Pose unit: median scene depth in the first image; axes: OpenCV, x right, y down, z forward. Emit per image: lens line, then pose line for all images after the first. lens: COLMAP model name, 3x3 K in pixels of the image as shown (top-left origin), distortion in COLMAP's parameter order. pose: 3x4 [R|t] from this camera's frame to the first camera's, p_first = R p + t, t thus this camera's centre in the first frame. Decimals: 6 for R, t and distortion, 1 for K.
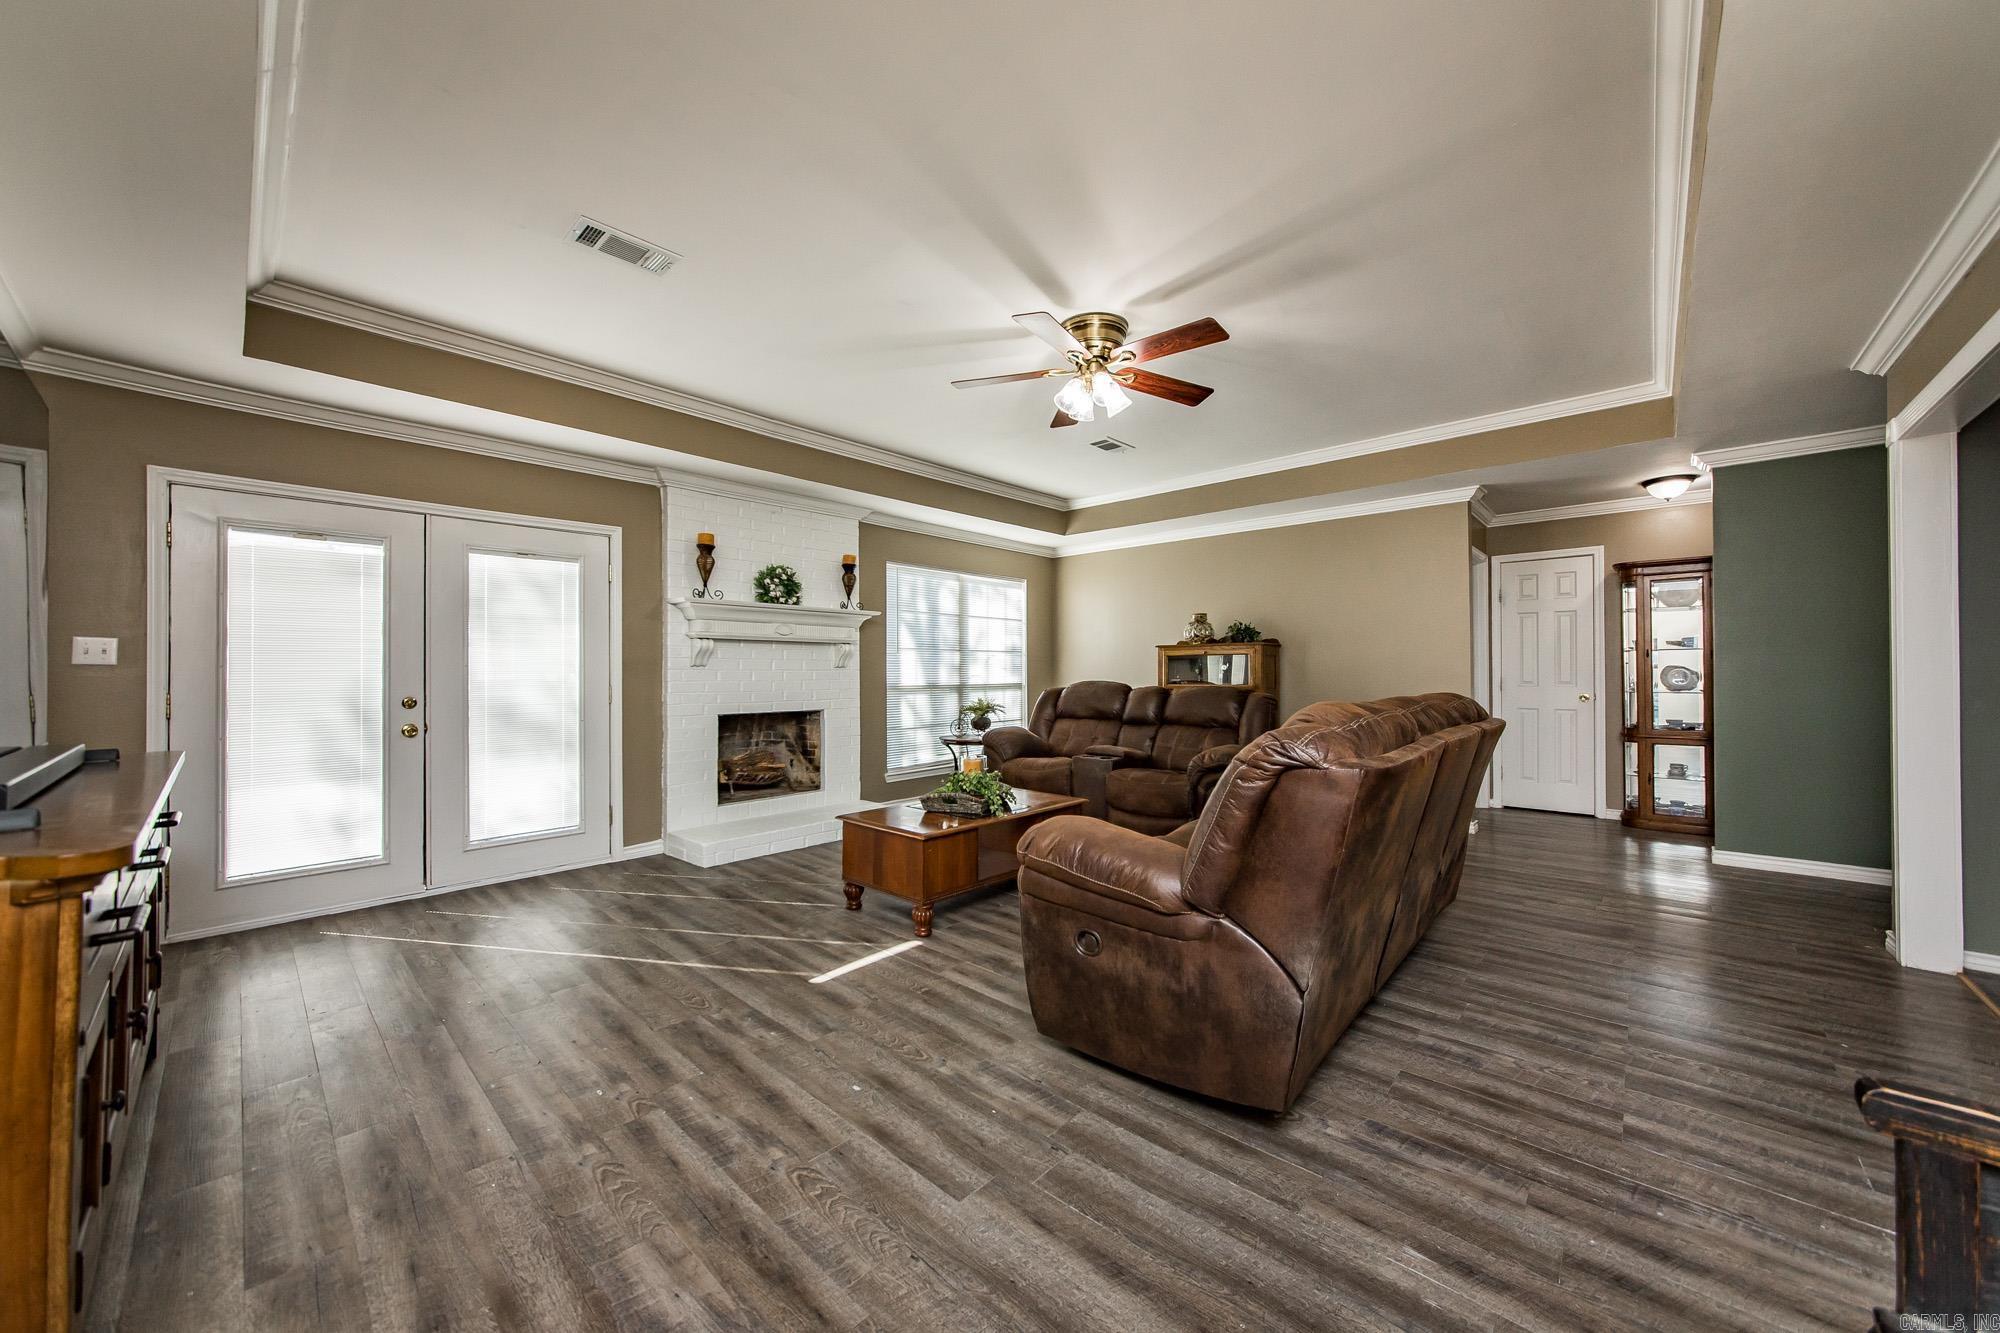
lens RADIAL K [[722.0, 0, 997.5], [0, 722.0, 669.5], [0, 0, 1]] dist [-0.010512, 0.002863]
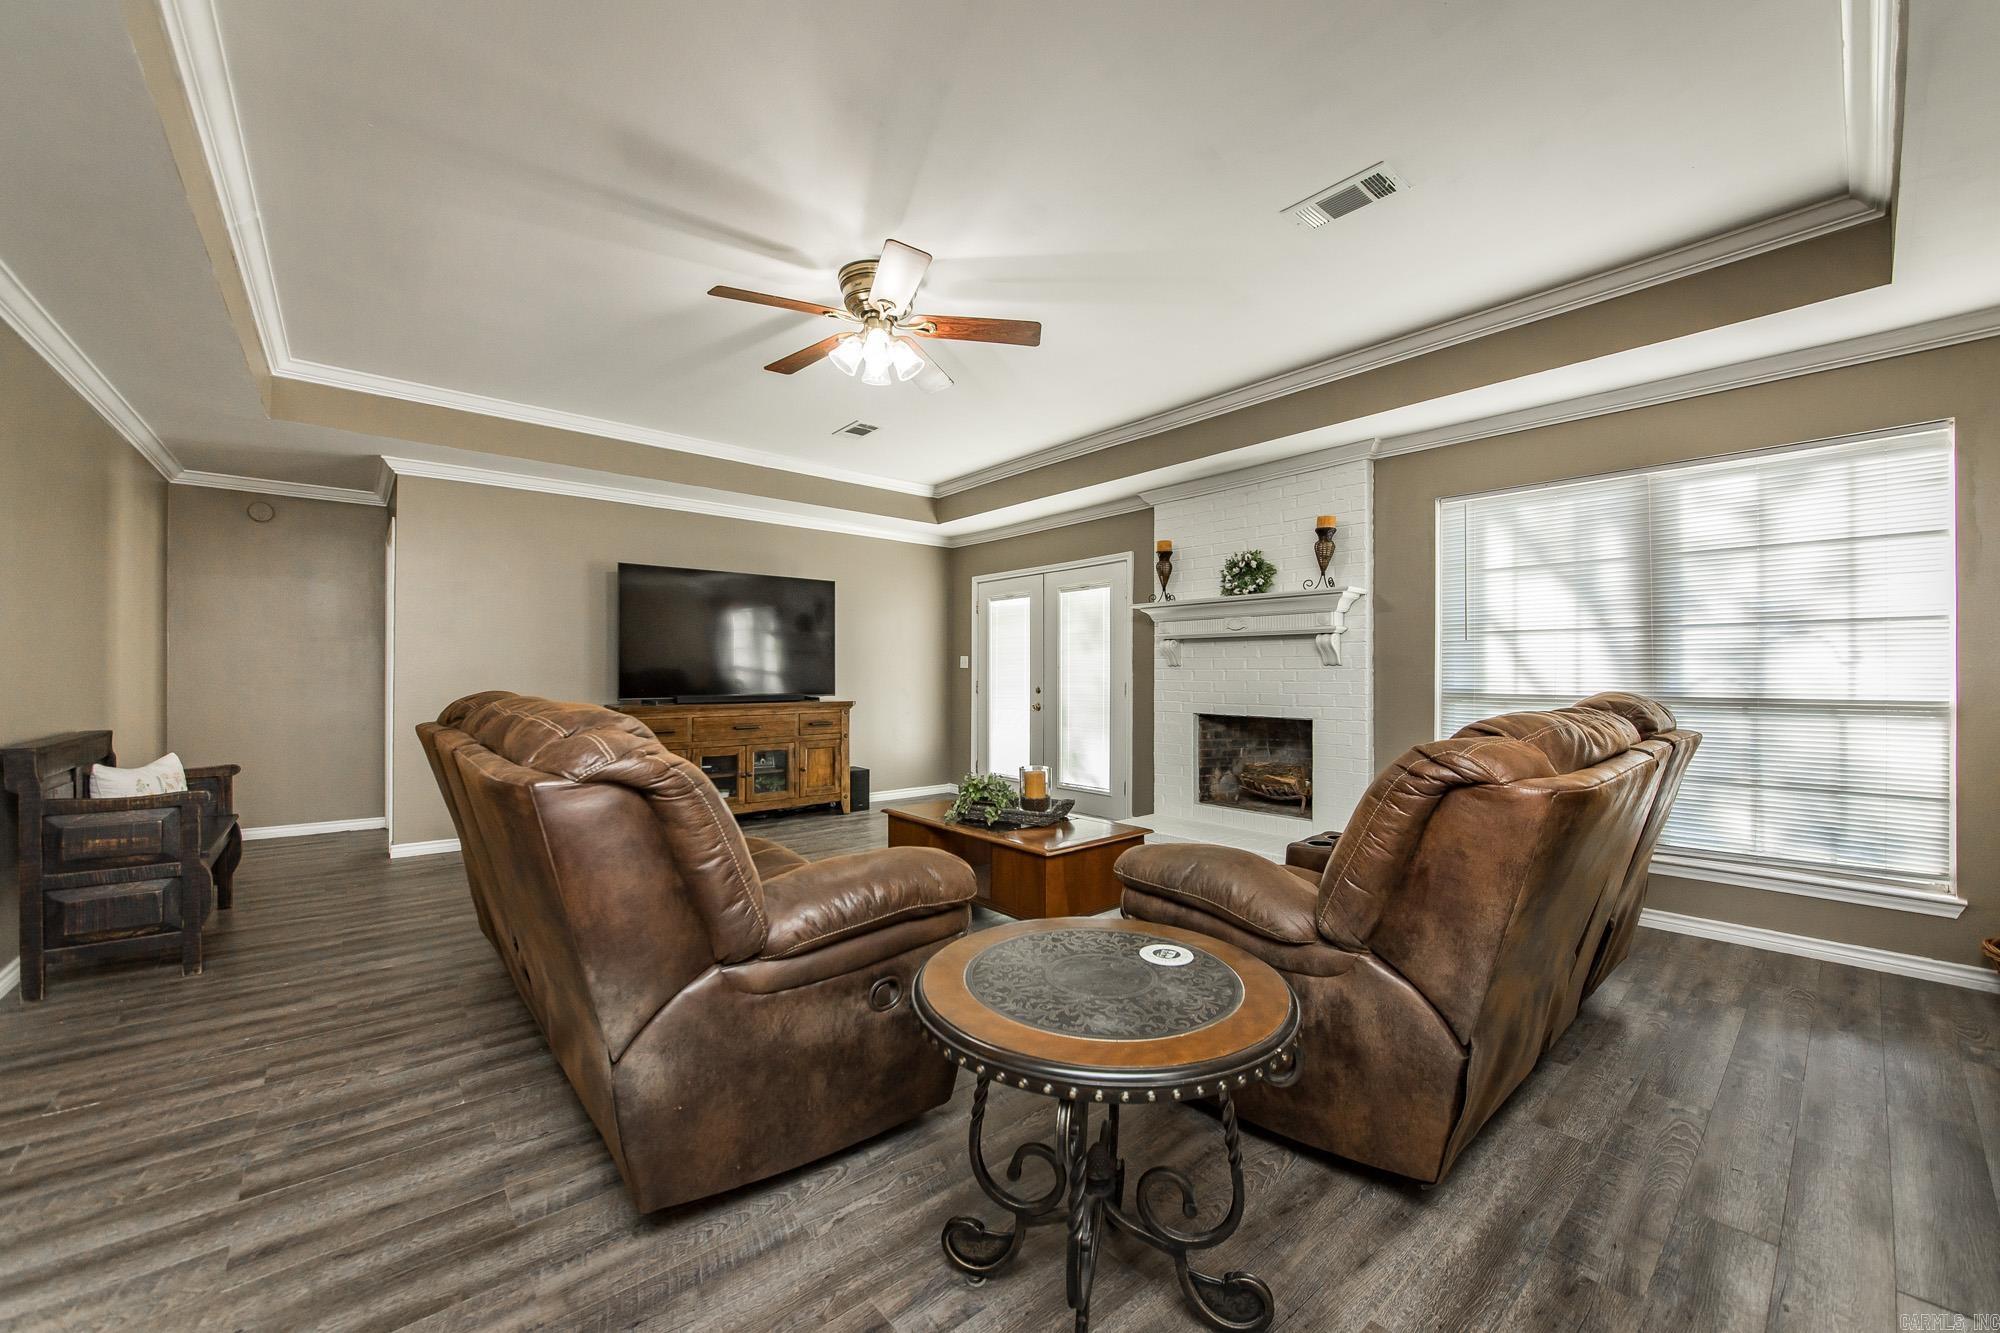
lens RADIAL K [[774.1, 0, 1003.1], [0, 774.1, 675.4], [0, 0, 1]] dist [-0.027225, 0.005688]
pose [[-0.128523, 0.002778, -0.991703, 0.782544], [0.000996, 0.999996, 0.002672, 0.006664], [0.991706, -0.000644, -0.128526, 0.948222]]
